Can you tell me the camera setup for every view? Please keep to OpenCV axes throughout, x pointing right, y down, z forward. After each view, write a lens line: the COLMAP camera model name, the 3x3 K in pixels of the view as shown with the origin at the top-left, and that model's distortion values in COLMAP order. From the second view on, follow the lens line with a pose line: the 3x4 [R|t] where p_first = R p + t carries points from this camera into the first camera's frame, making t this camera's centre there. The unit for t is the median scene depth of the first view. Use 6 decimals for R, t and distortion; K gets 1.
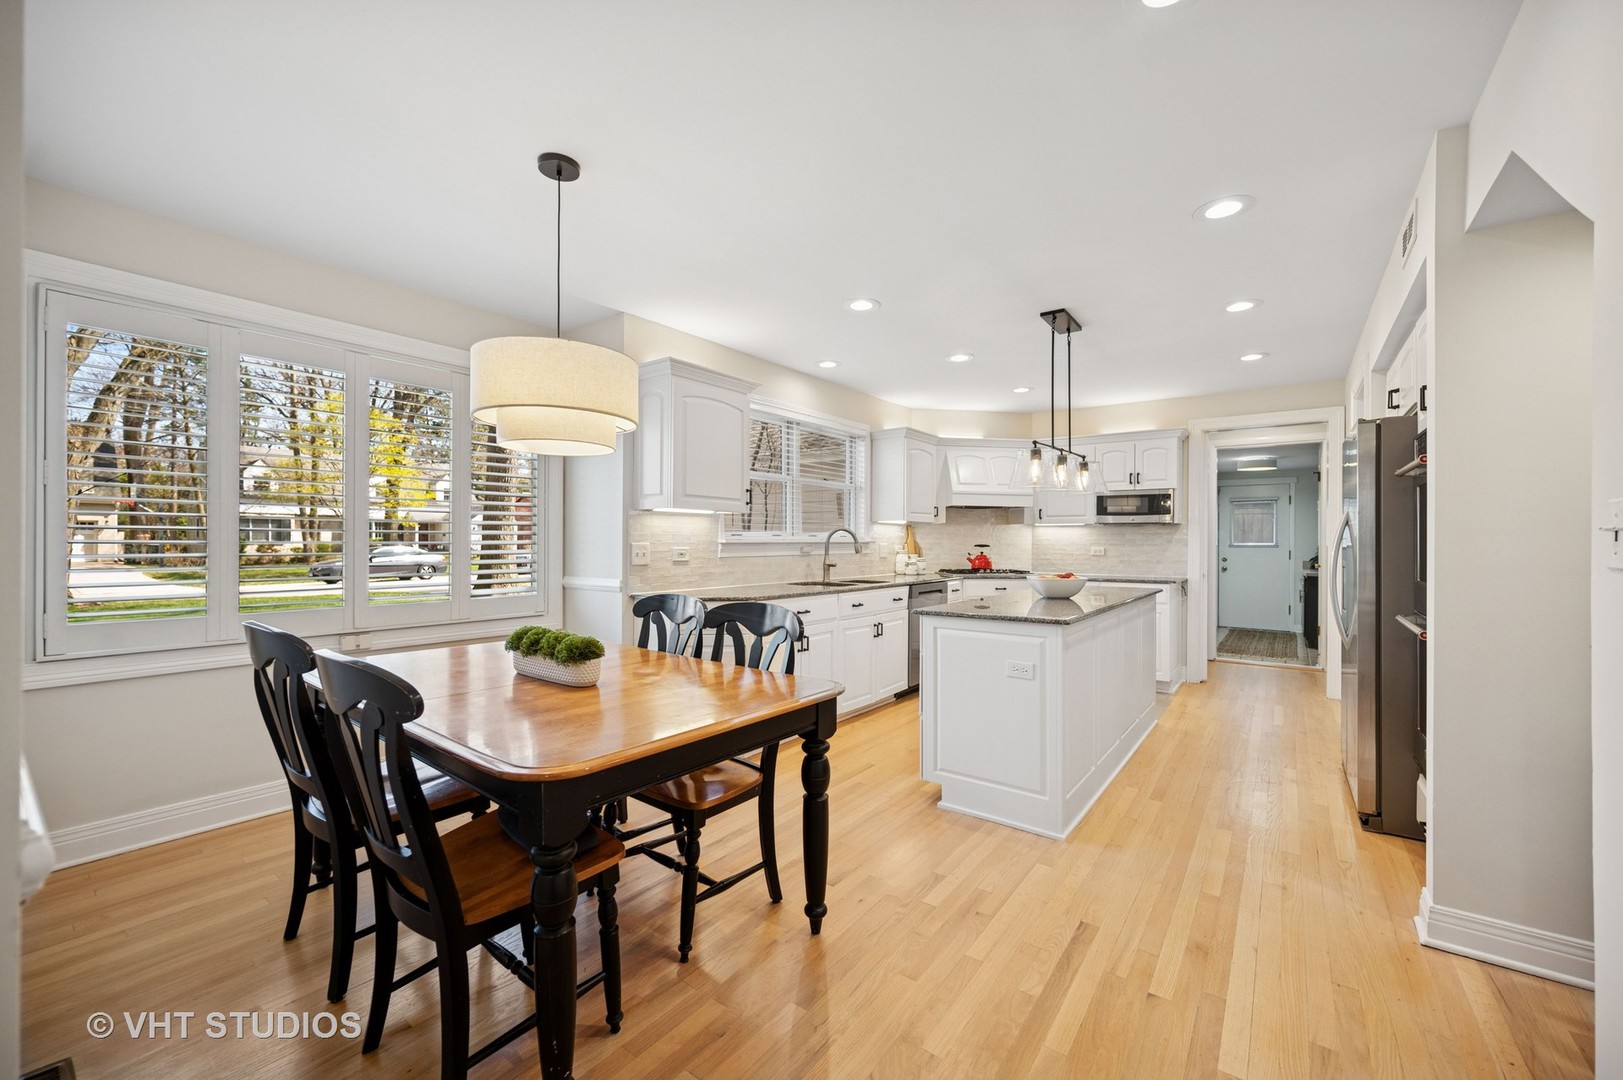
lens RADIAL K [[641.4, 0, 808.7], [0, 641.4, 541.3], [0, 0, 1]] dist [0.004258, 0.000598]
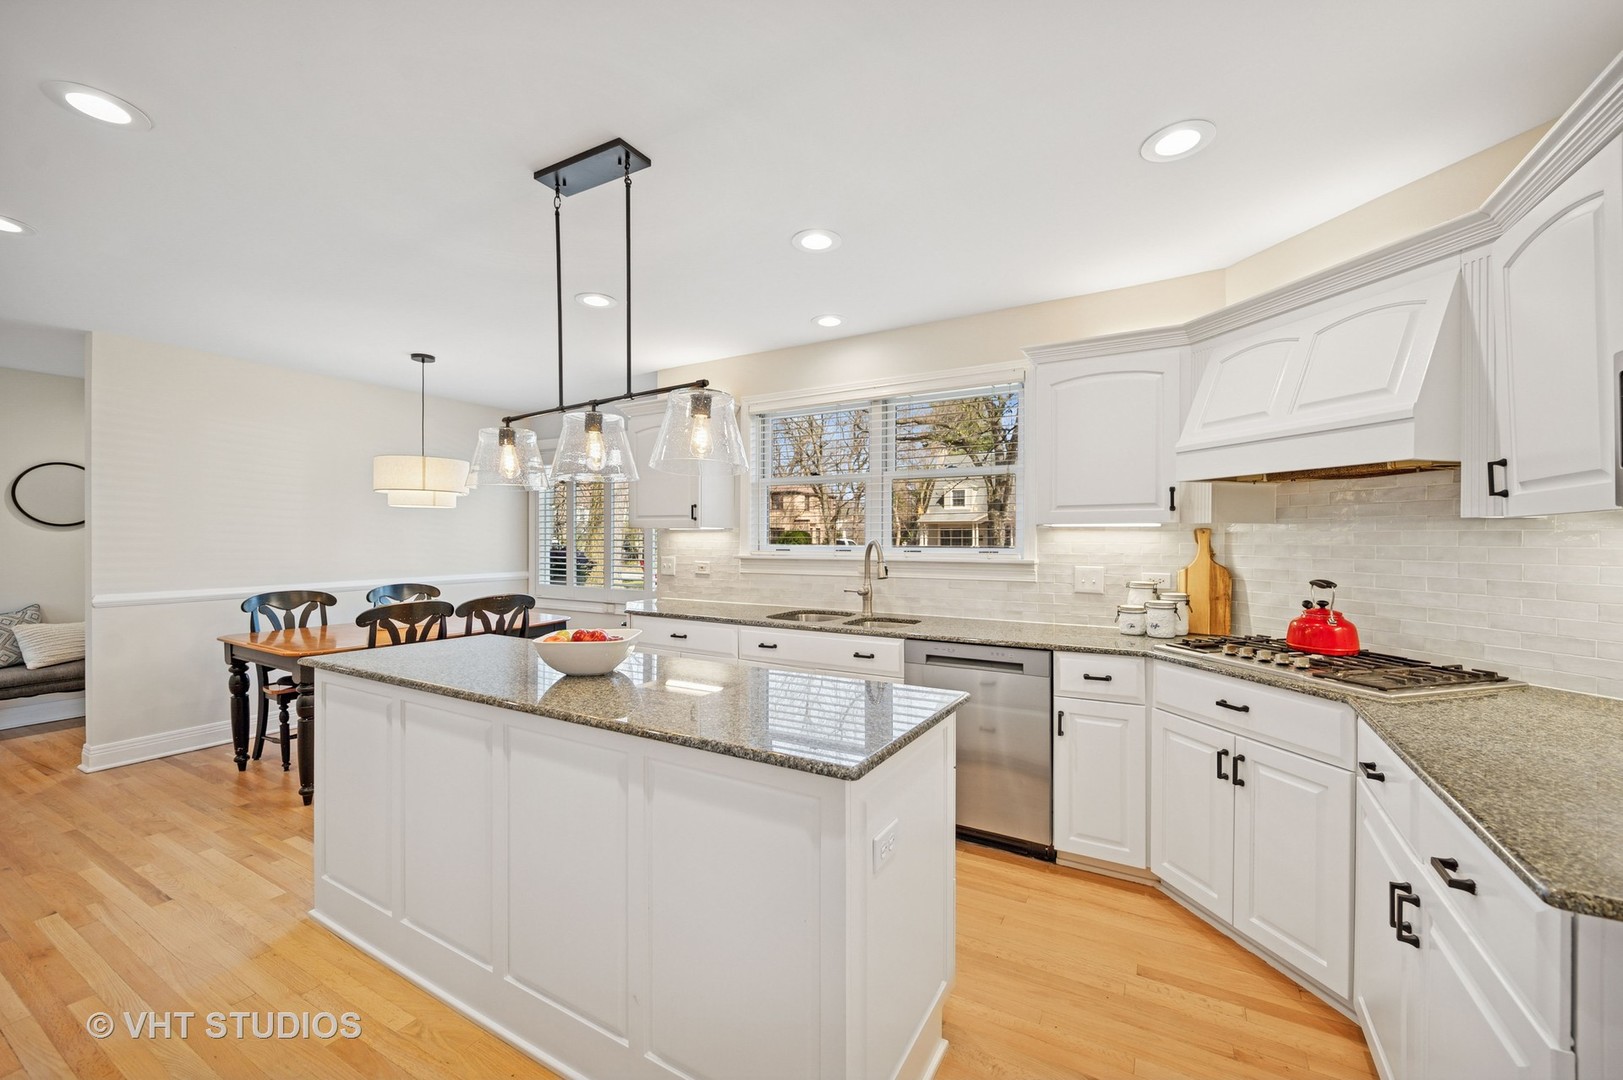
lens RADIAL K [[641.4, 0, 813.0], [0, 641.4, 539.7], [0, 0, 1]] dist [0.004258, 0.000598]
pose [[0.123378, -0.003481, -0.992354, 0.946136], [-0.003752, 0.999985, -0.003974, -0.024700], [0.992353, 0.004213, 0.123364, 1.103747]]
